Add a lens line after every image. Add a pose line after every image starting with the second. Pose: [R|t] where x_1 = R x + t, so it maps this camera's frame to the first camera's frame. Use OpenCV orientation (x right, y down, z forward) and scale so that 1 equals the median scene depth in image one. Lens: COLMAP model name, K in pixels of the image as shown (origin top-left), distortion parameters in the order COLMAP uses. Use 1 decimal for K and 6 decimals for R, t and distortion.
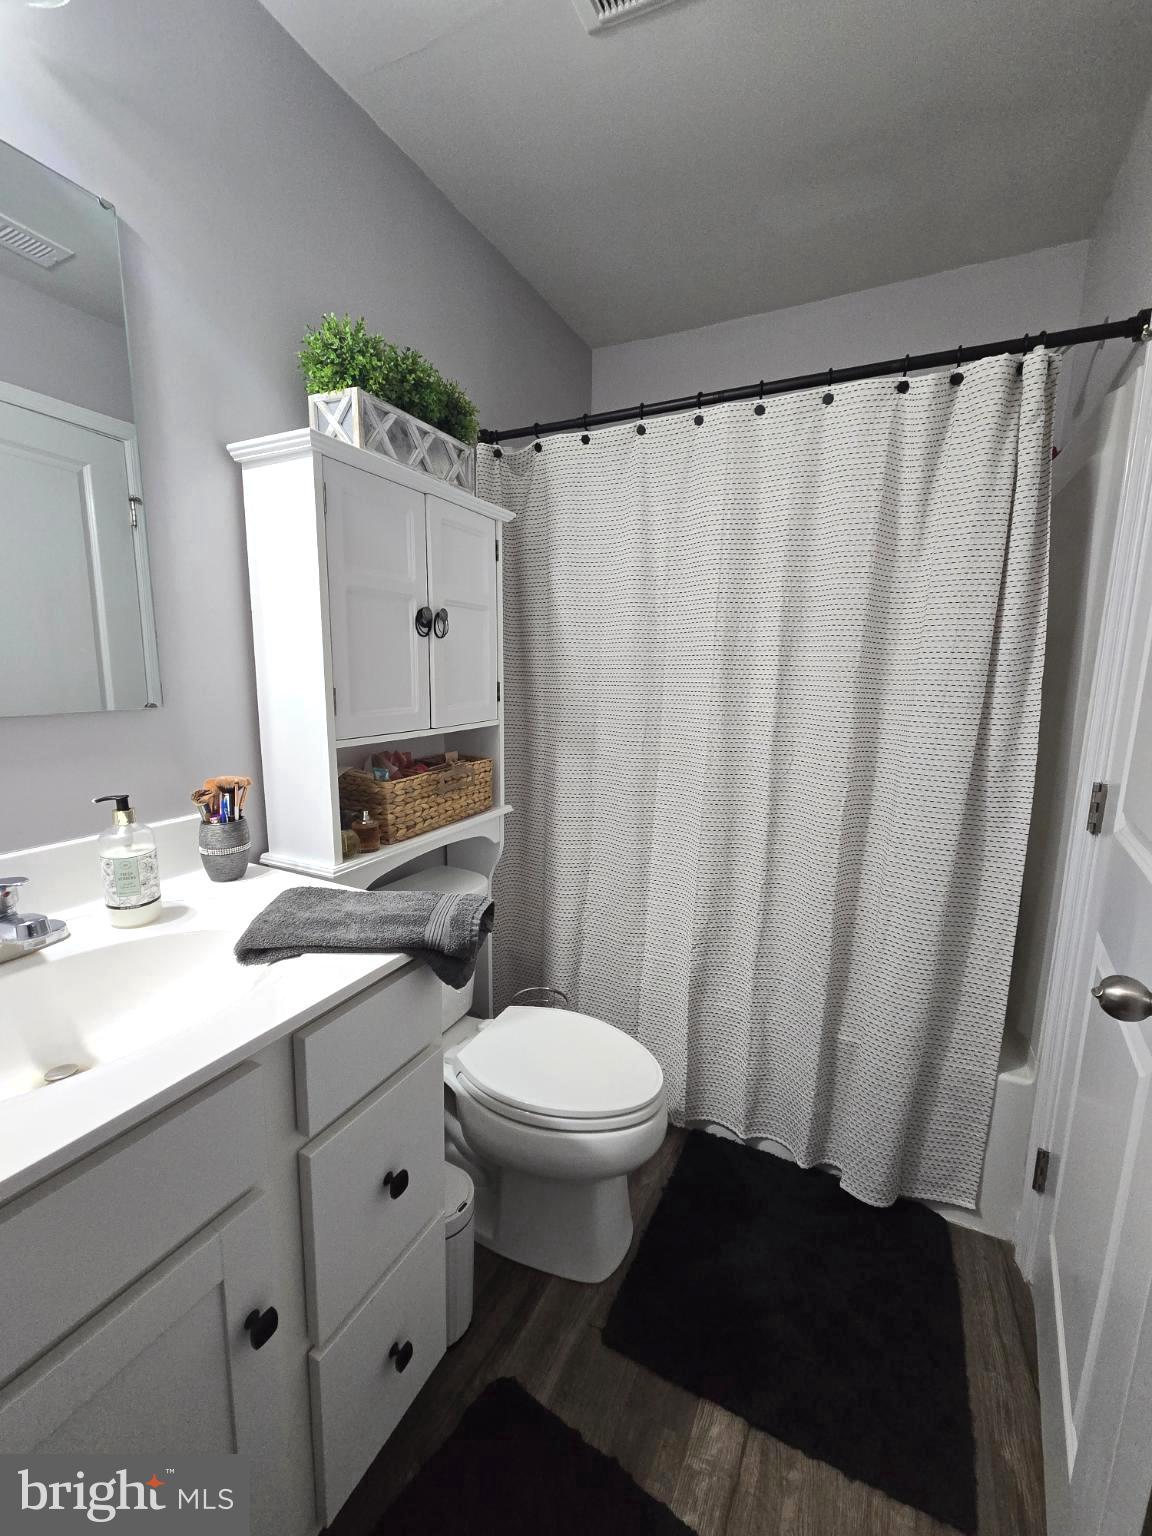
lens RADIAL K [[619.3, 0, 579.1], [0, 619.3, 766.4], [0, 0, 1]] dist [-0.000377, -0.000323]
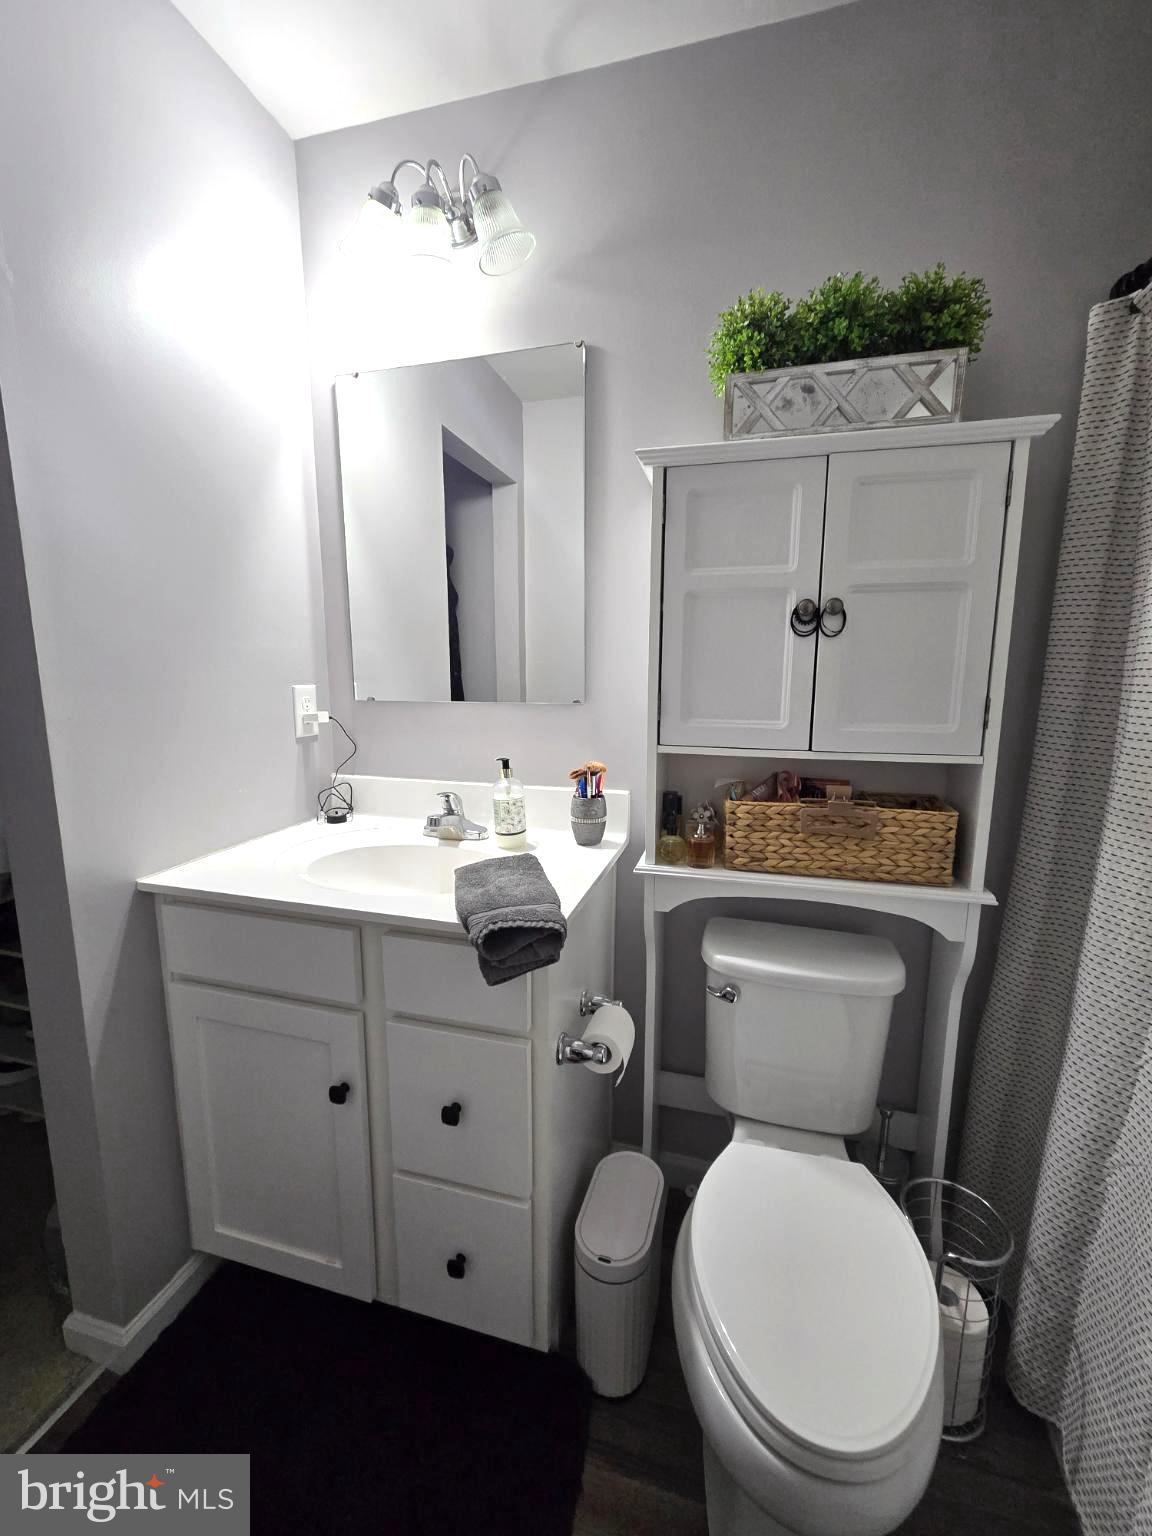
lens RADIAL K [[624.7, 0, 584.4], [0, 624.7, 764.3], [0, 0, 1]] dist [-0.000105, -0.000891]
pose [[0.209593, 0.141119, -0.967552, 0.499582], [-0.158194, 0.981388, 0.108869, -0.088440], [0.964907, 0.130243, 0.228016, 0.553722]]
